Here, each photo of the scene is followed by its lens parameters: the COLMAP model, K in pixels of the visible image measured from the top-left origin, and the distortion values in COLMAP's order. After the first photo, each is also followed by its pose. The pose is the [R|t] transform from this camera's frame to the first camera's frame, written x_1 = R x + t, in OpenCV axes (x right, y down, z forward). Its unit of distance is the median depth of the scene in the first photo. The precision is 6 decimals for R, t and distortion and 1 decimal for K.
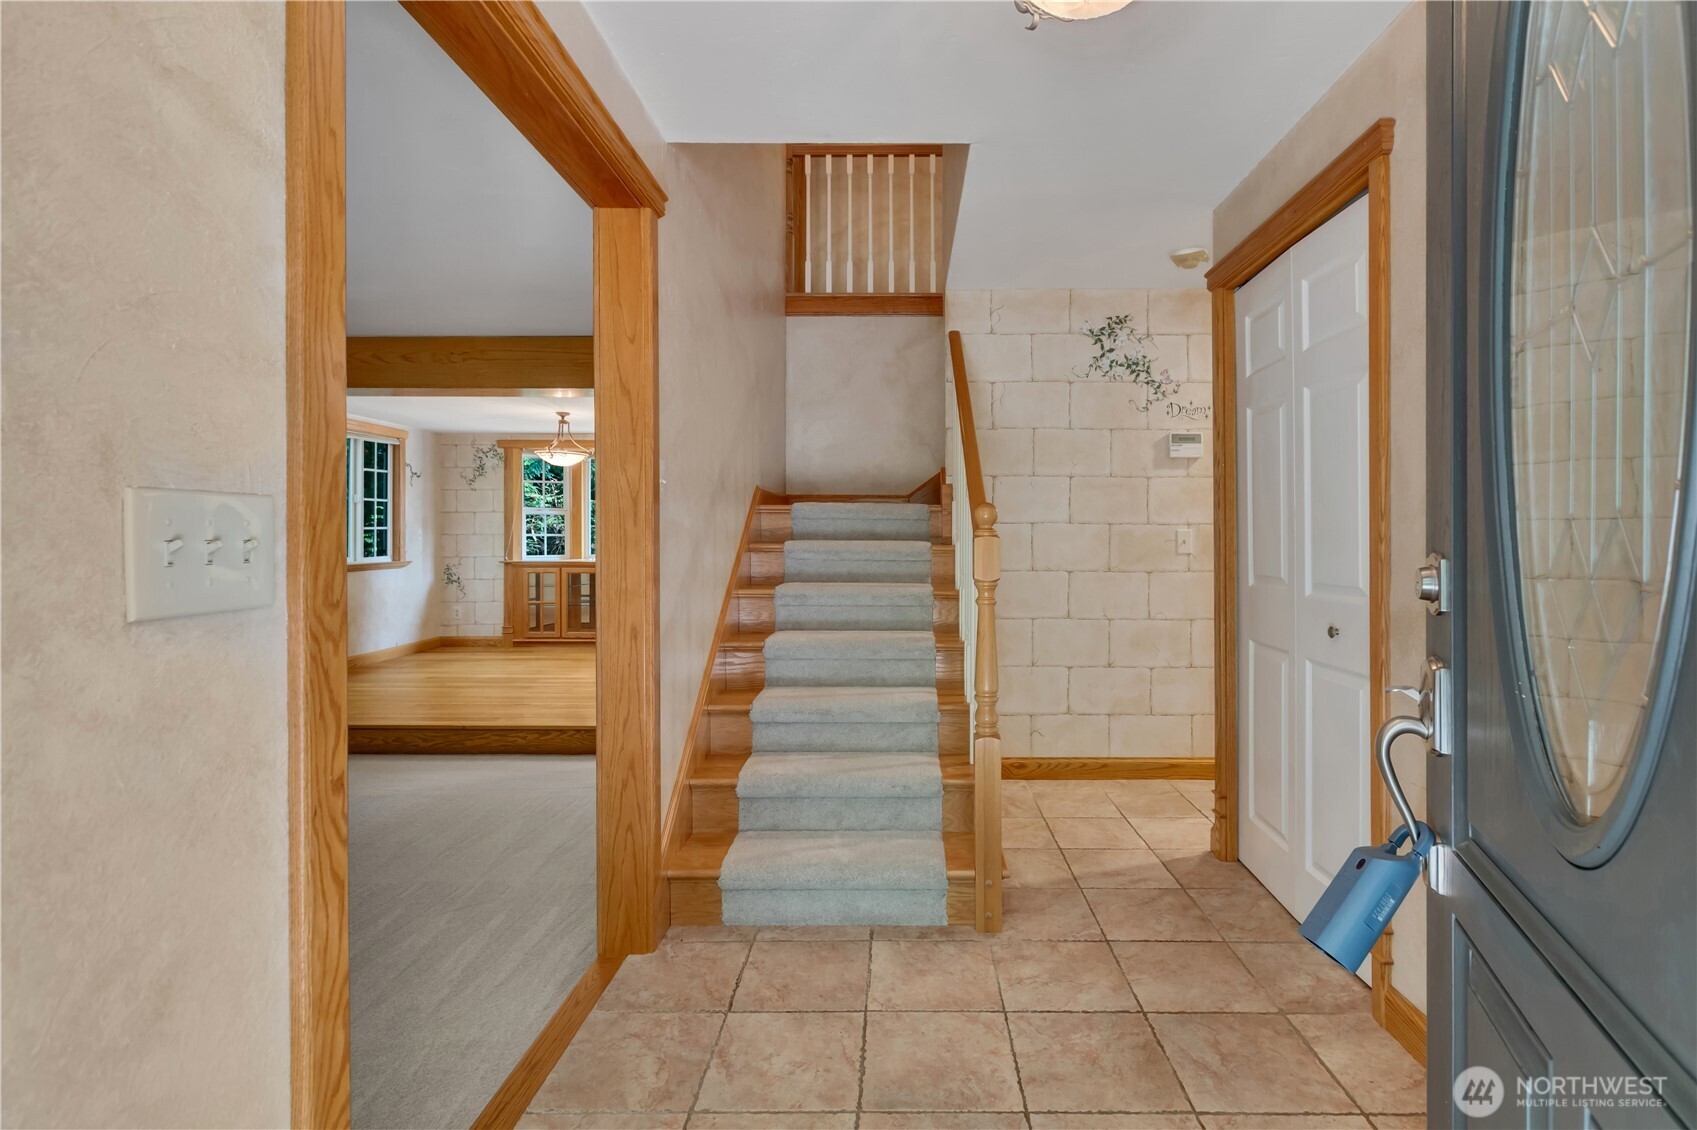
lens RADIAL K [[810.9, 0, 906.5], [0, 810.9, 532.4], [0, 0, 1]] dist [0.016203, 0.000154]
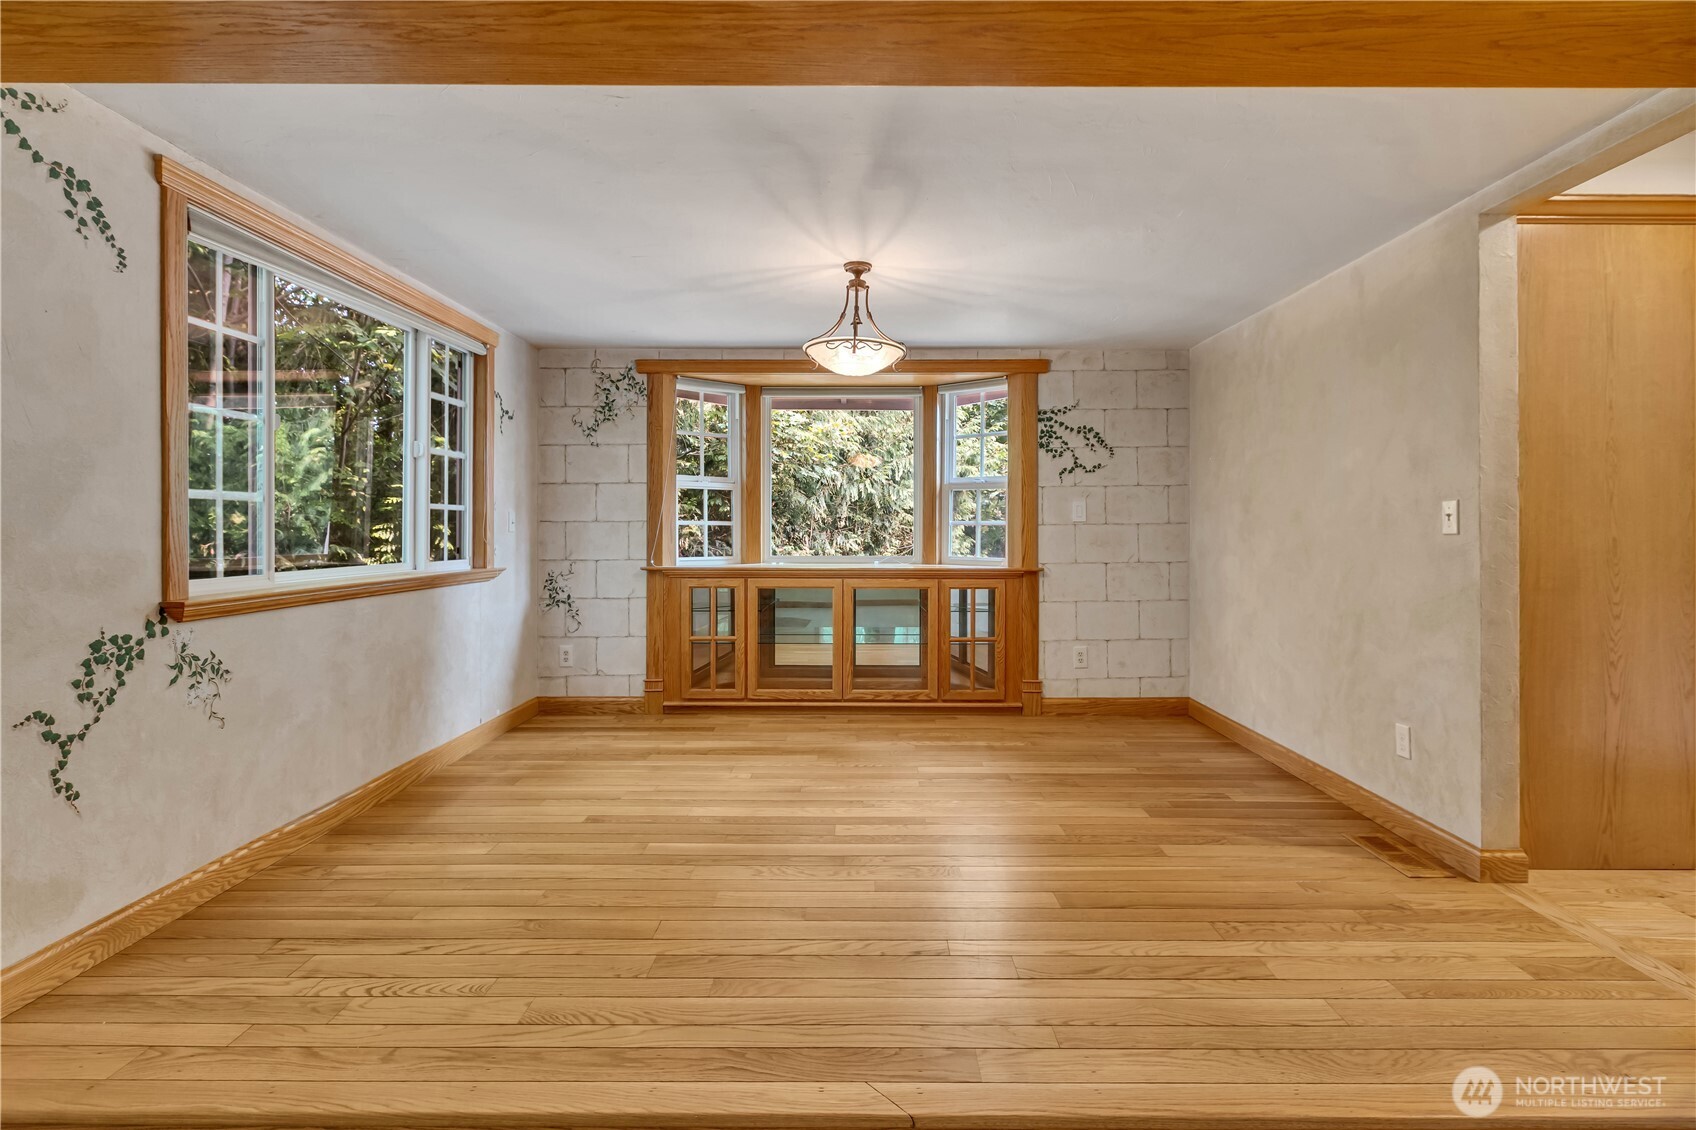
lens RADIAL K [[785.5, 0, 867.4], [0, 785.5, 526.9], [0, 0, 1]] dist [-0.004033, 0.000239]
pose [[0.999852, 0.000064, 0.017185, -0.346734], [-0.000002, 0.999993, -0.003625, 0.008309], [-0.017185, 0.003625, 0.999846, 0.435887]]
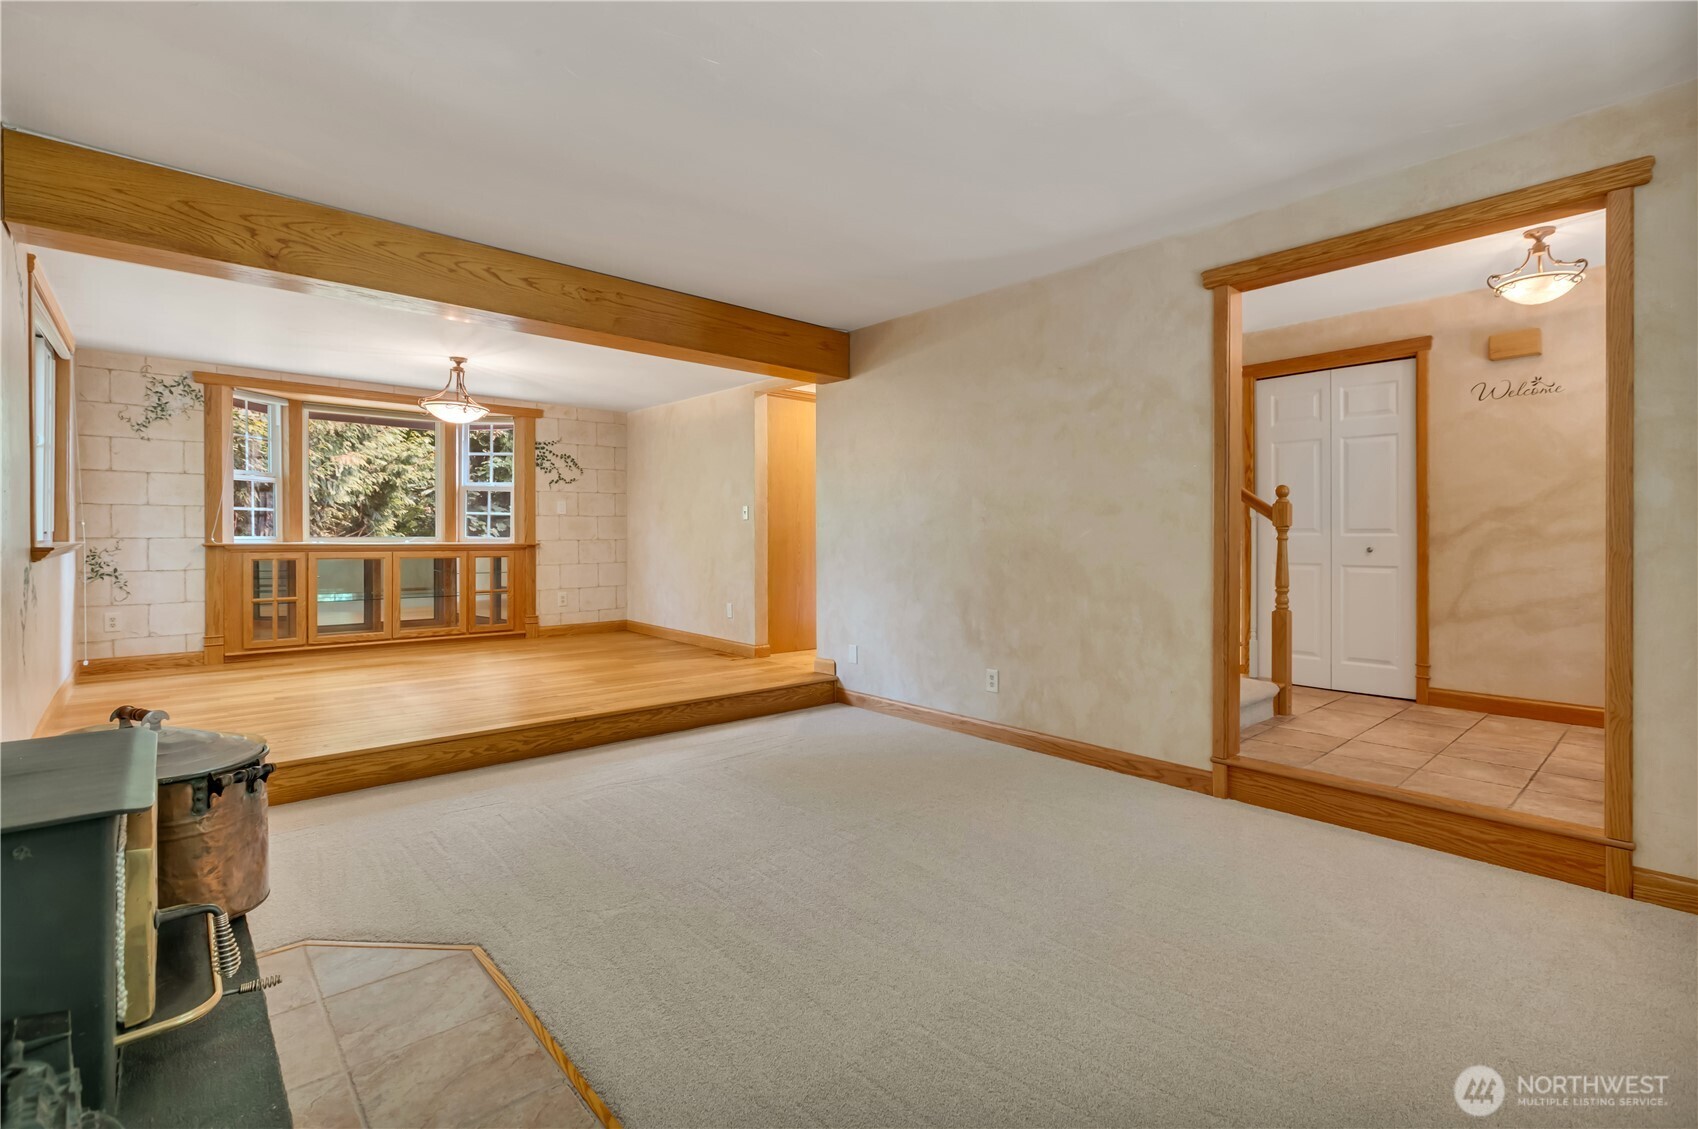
lens RADIAL K [[784.6, 0, 868.0], [0, 784.6, 546.7], [0, 0, 1]] dist [0.001167, -0.000107]
pose [[0.722730, -0.006487, 0.691100, -0.550527], [-0.005218, 0.999876, 0.014842, 0.024521], [-0.691111, -0.014333, 0.722607, 0.109794]]
